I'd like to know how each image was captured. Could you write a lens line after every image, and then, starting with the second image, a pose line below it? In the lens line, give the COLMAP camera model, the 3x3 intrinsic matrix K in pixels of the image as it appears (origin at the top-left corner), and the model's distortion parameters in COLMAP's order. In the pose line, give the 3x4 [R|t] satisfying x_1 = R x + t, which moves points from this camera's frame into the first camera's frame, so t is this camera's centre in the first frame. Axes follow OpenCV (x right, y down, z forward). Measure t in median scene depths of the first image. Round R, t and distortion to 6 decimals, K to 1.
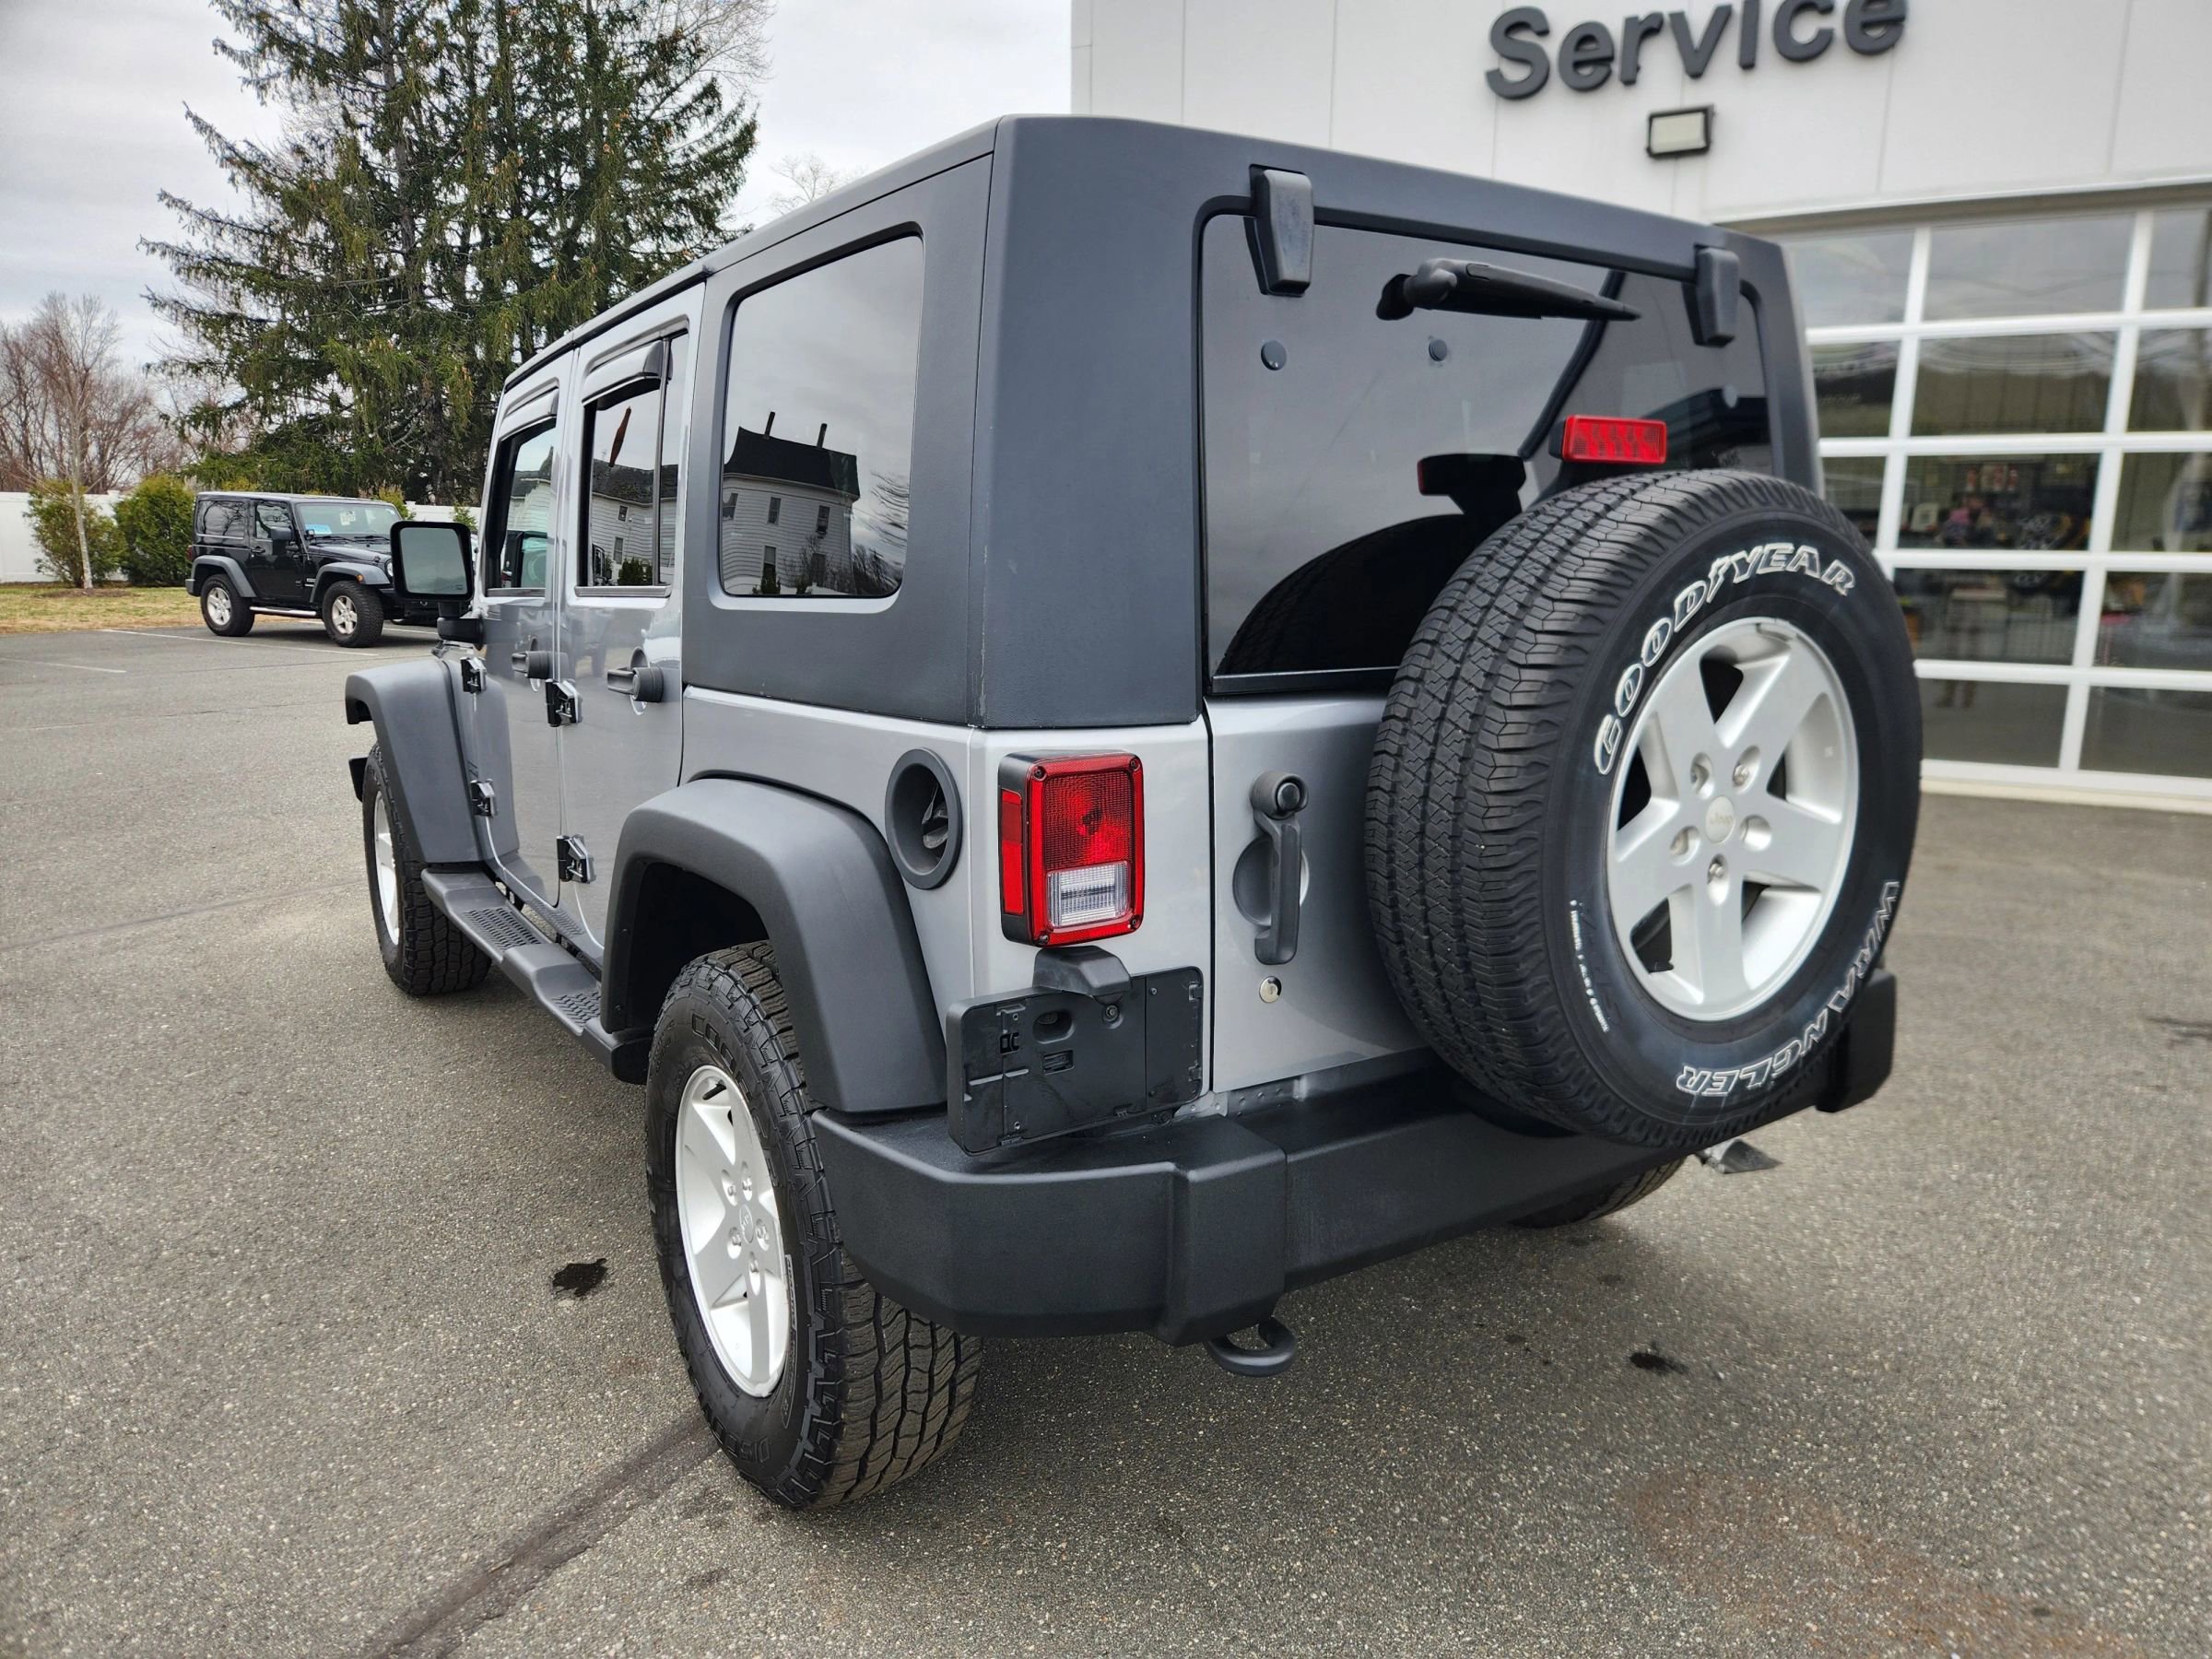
lens RADIAL K [[1456.5, 0, 1116.3], [0, 1456.5, 839.5], [0, 0, 1]] dist [0.064913, -0.047010]
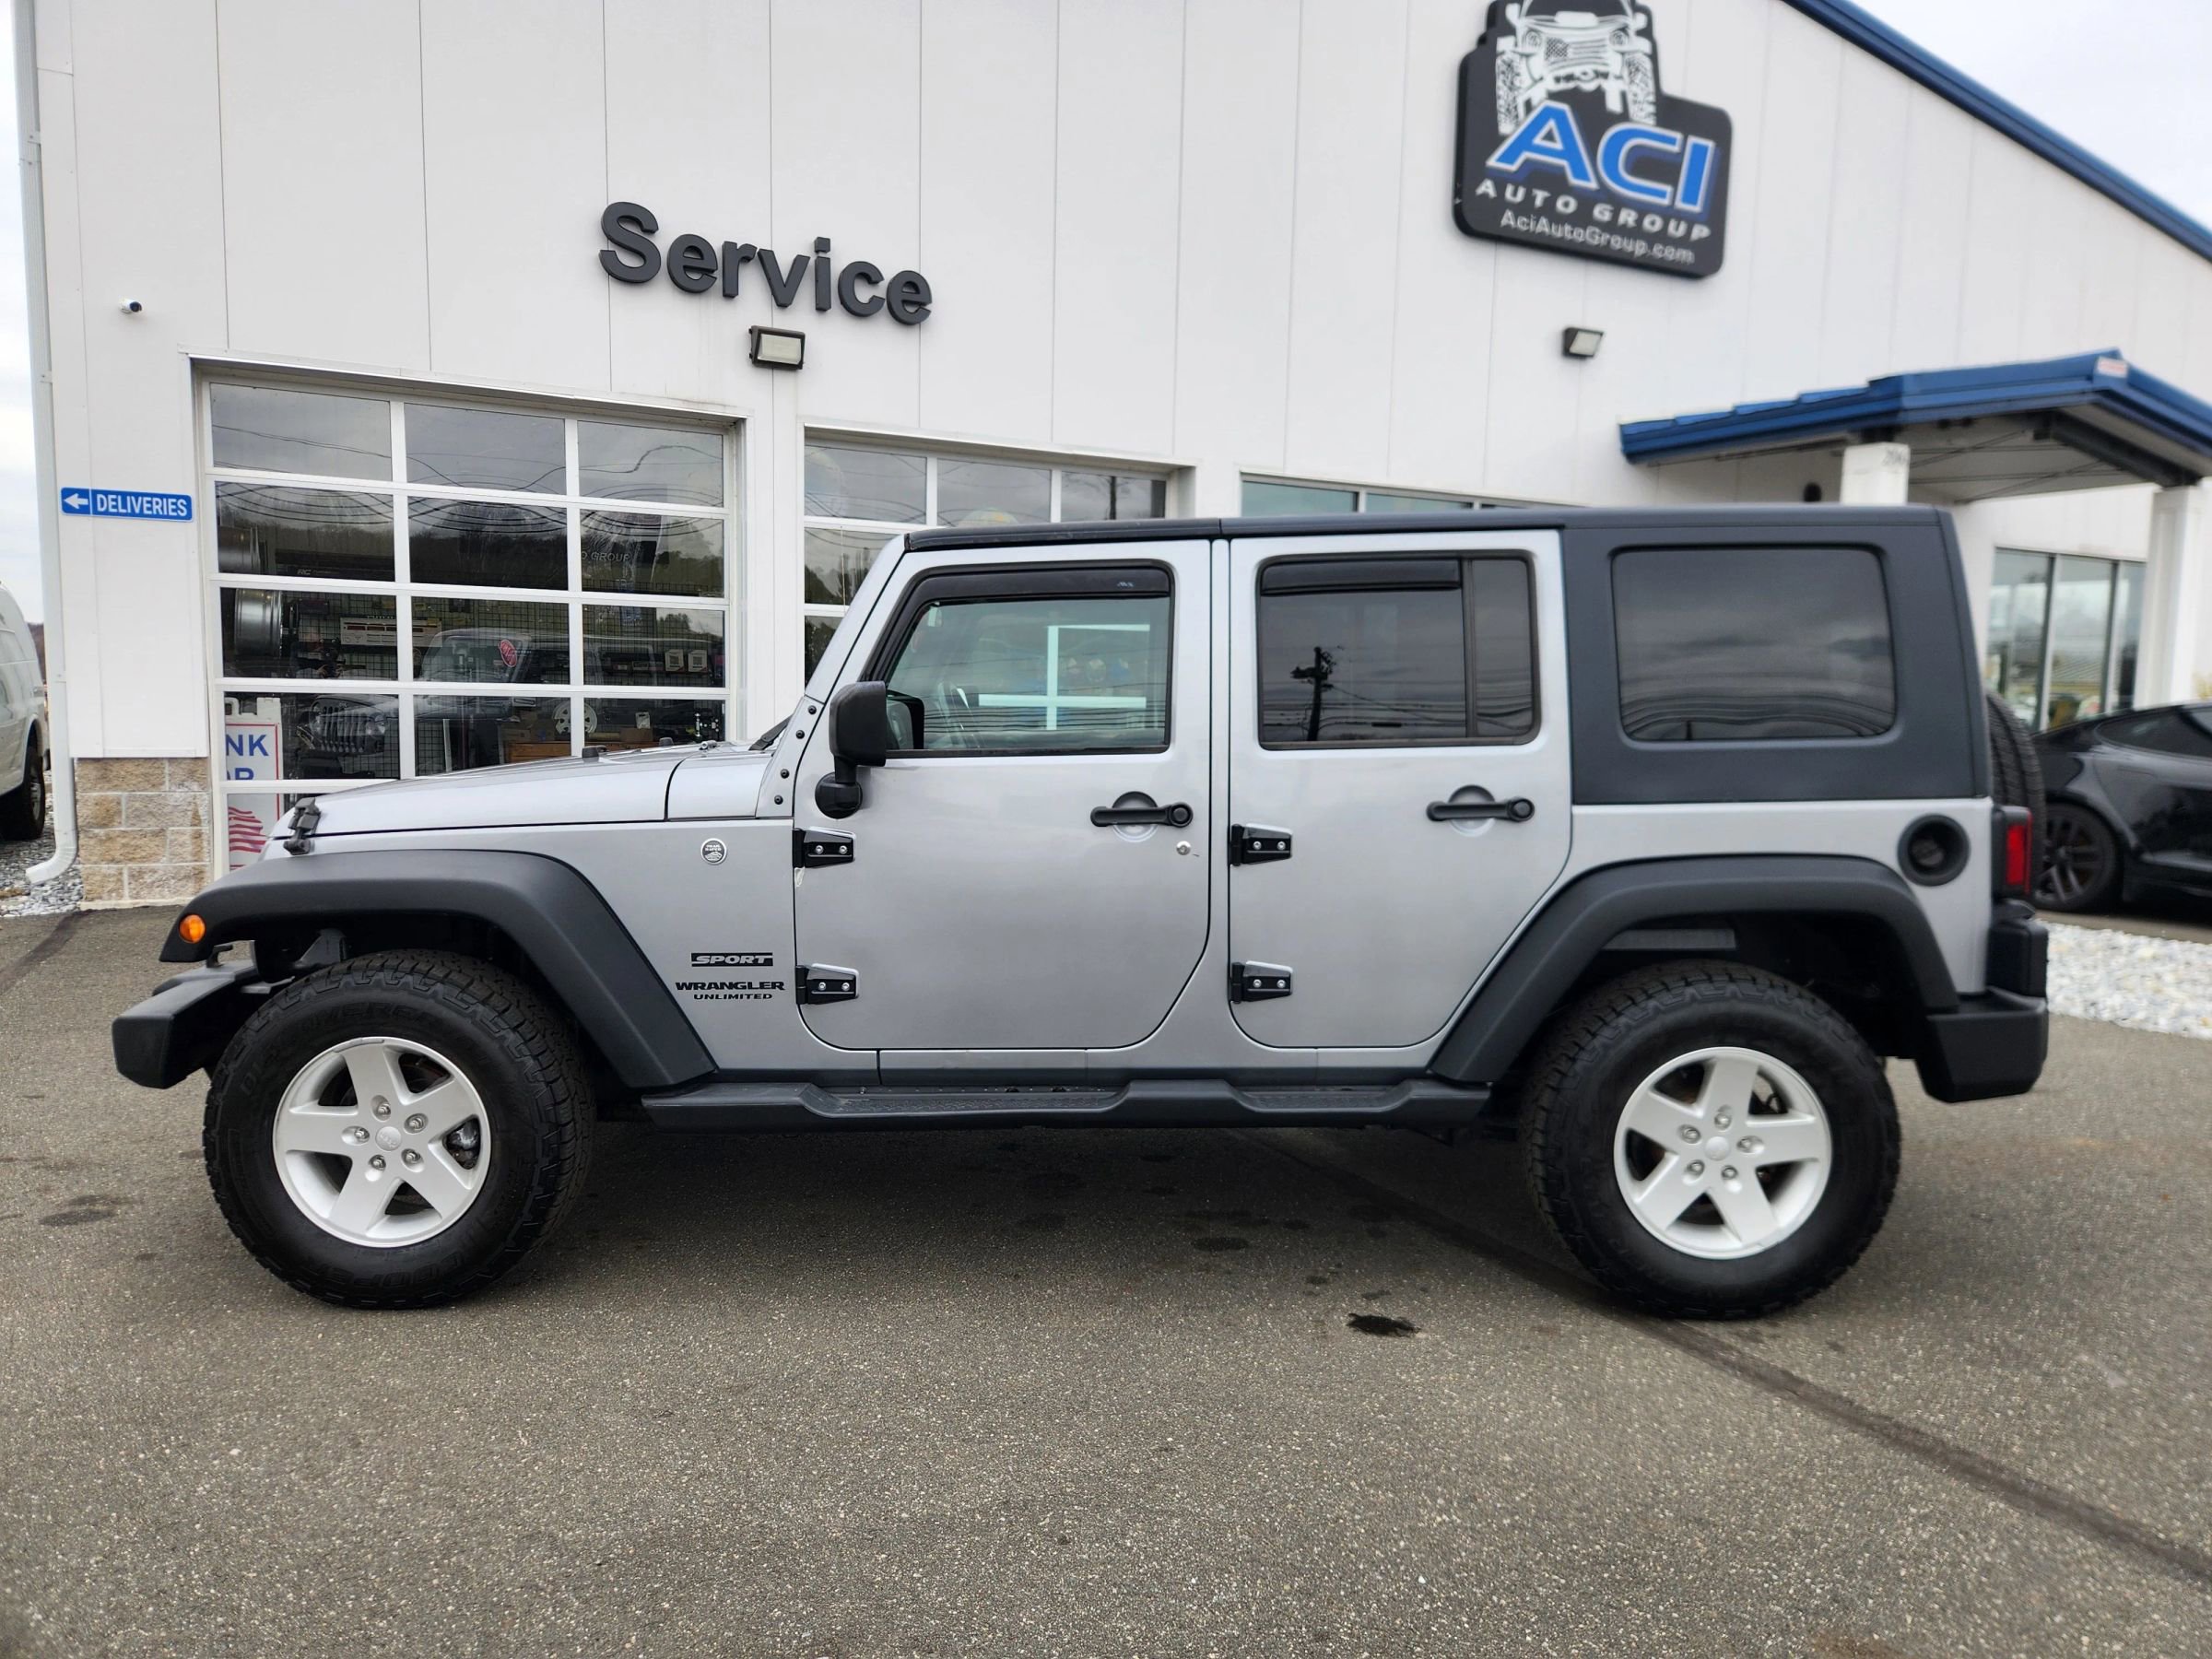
lens RADIAL K [[1477.8, 0, 1091.3], [0, 1477.8, 829.9], [0, 0, 1]] dist [0.064463, -0.052150]
pose [[0.572228, -0.078087, 0.816369, -0.497614], [0.153742, 0.988022, -0.013258, -0.038587], [-0.805555, 0.133096, 0.577379, 0.155974]]
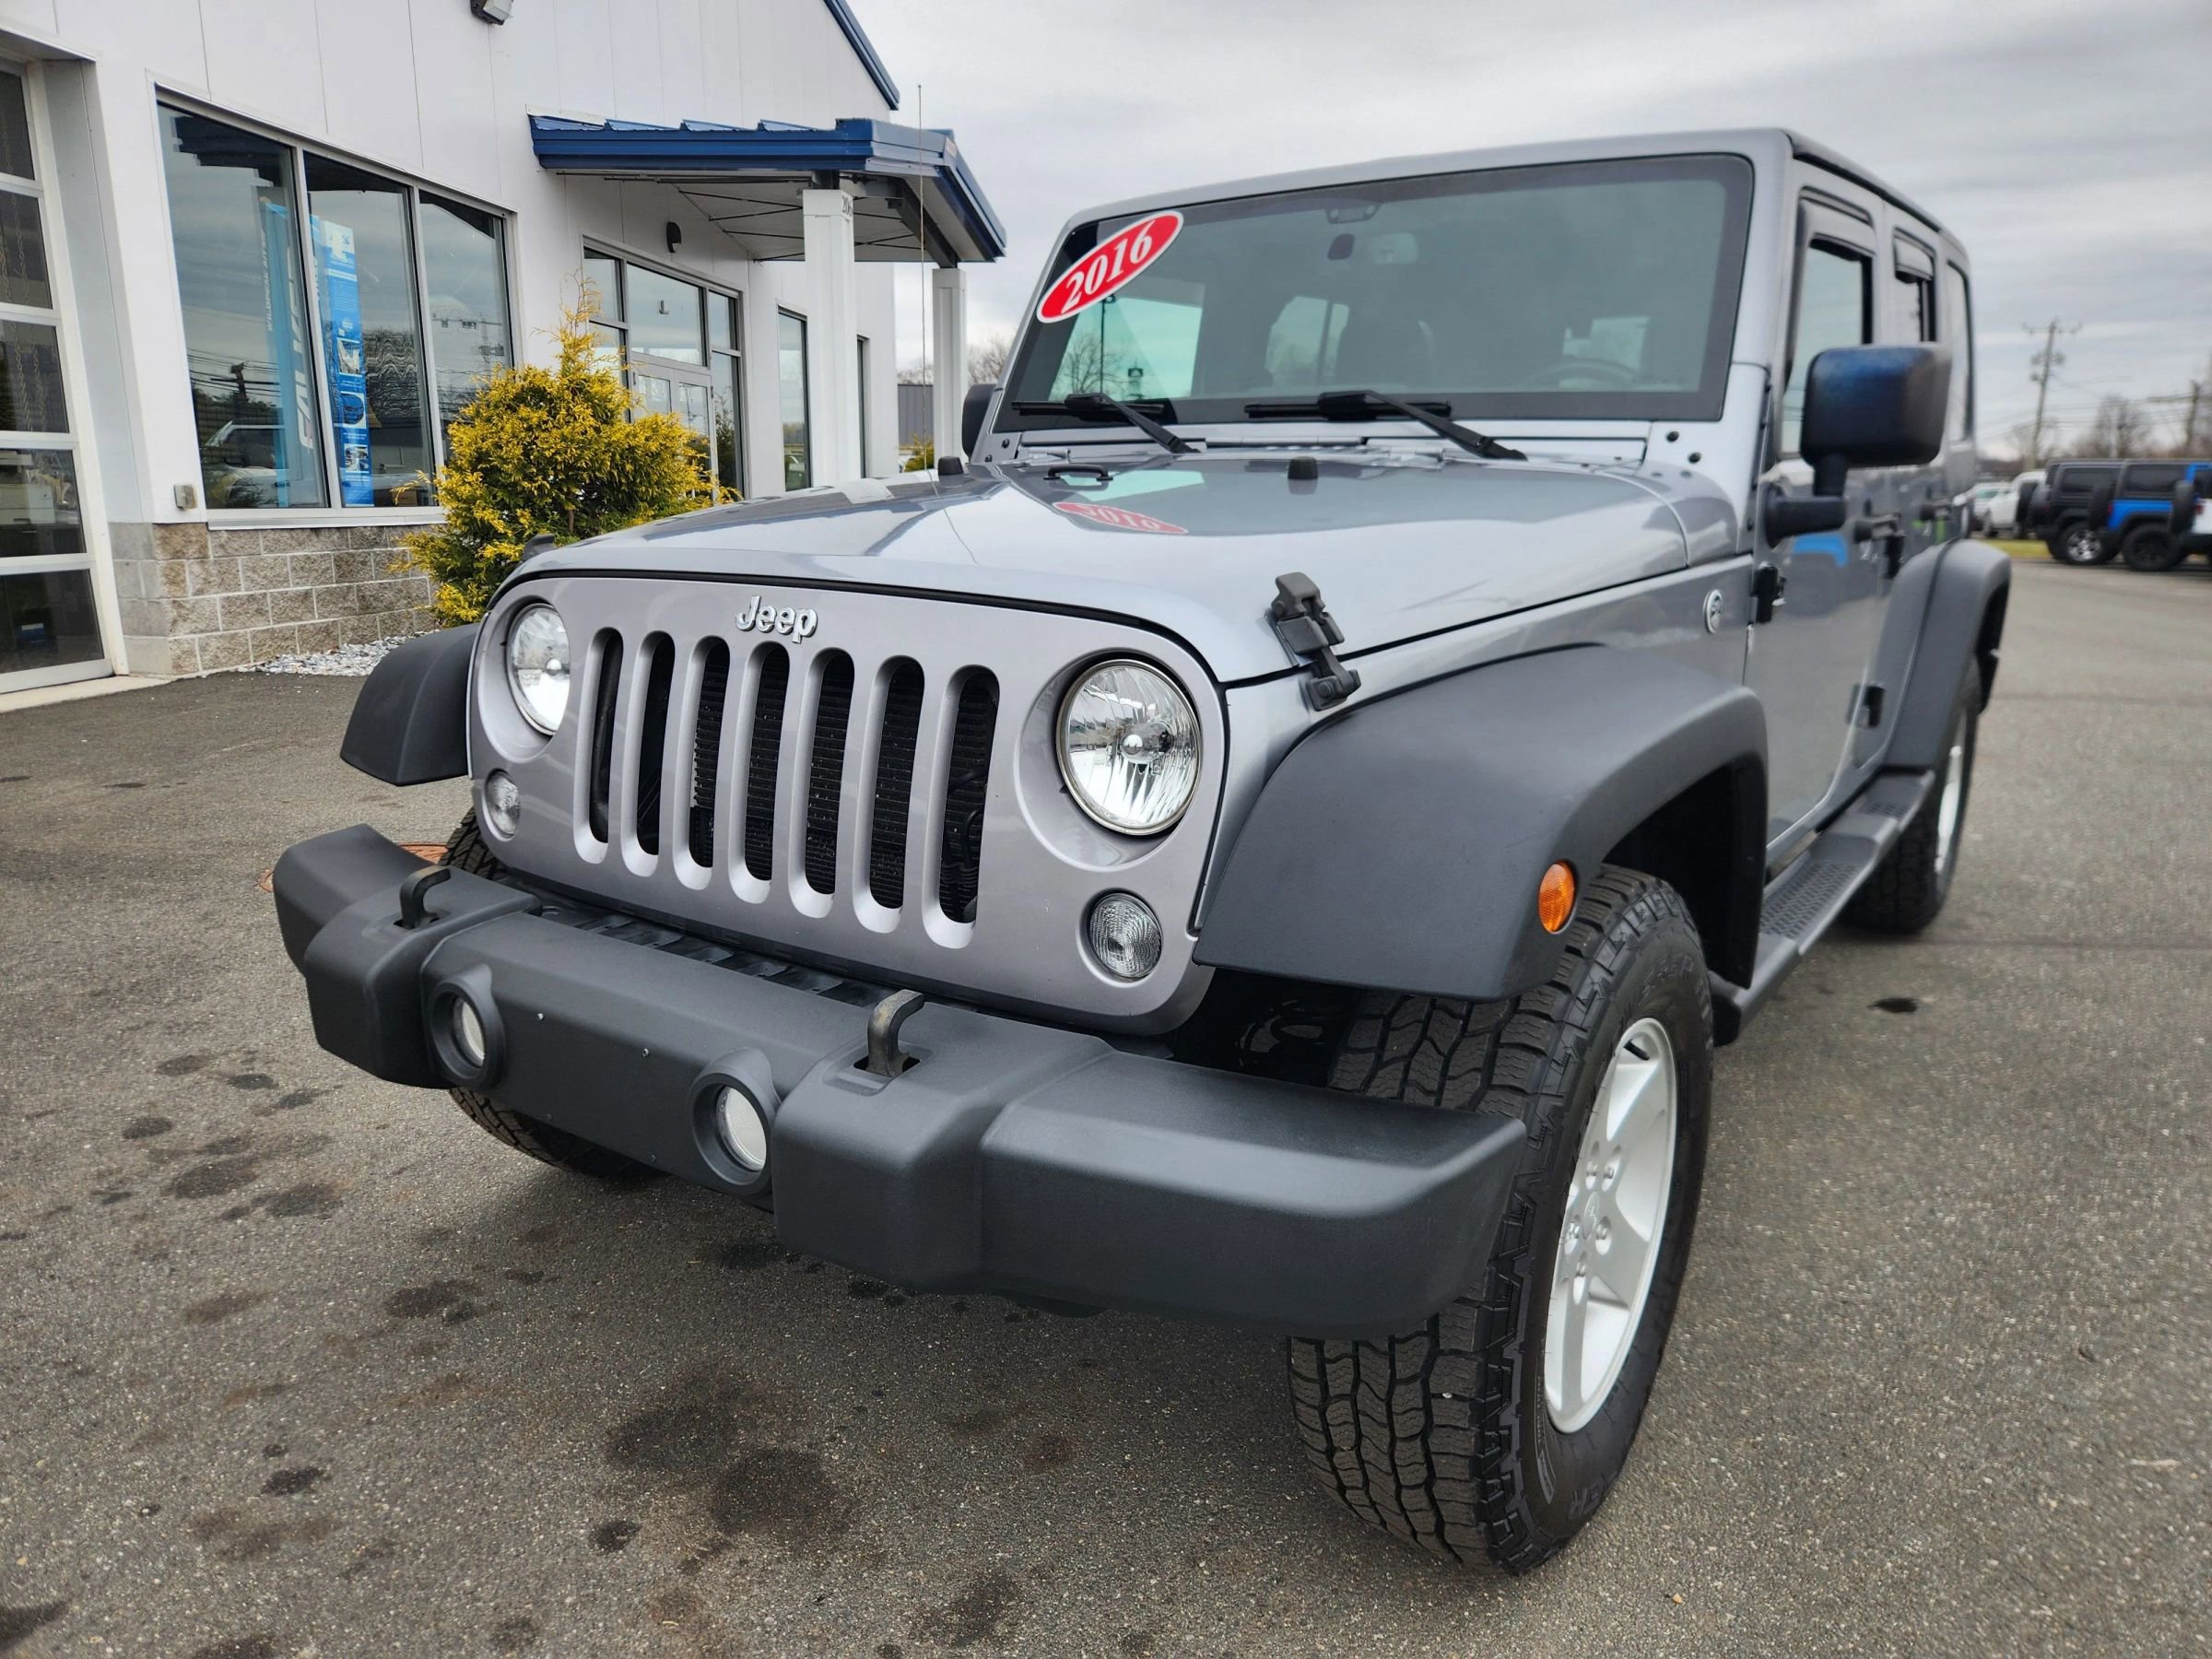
lens RADIAL K [[1503.0, 0, 1104.6], [0, 1503.0, 851.0], [0, 0, 1]] dist [0.023996, -0.002437]
pose [[-0.354568, -0.236034, 0.904748, -0.433818], [0.173195, 0.934291, 0.311616, -0.117030], [-0.918850, 0.267187, -0.290390, 0.677948]]
